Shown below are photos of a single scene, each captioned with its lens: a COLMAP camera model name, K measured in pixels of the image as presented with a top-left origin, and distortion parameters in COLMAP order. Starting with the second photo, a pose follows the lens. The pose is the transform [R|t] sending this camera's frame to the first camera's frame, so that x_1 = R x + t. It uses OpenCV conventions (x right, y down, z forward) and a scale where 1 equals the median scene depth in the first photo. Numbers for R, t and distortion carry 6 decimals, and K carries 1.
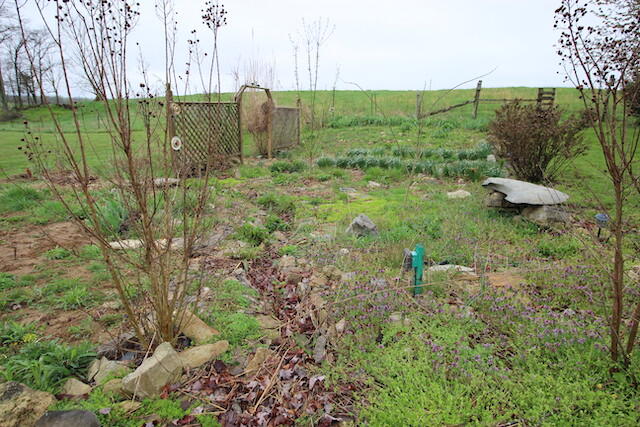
lens RADIAL K [[351.7, 0, 321.0], [0, 351.7, 196.6], [0, 0, 1]] dist [-0.019317, -0.000979]
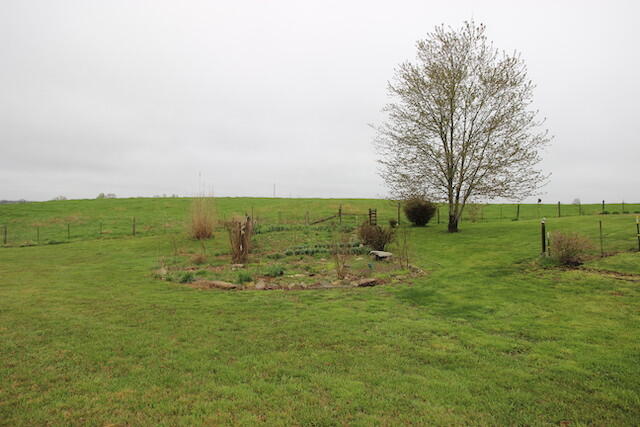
lens RADIAL K [[351.7, 0, 321.0], [0, 351.7, 196.6], [0, 0, 1]] dist [-0.019317, -0.000979]
pose [[0.902943, -0.000707, 0.429760, -0.735267], [0.118662, 0.961534, -0.247732, 0.120117], [-0.413054, 0.274683, 0.868295, -0.969987]]
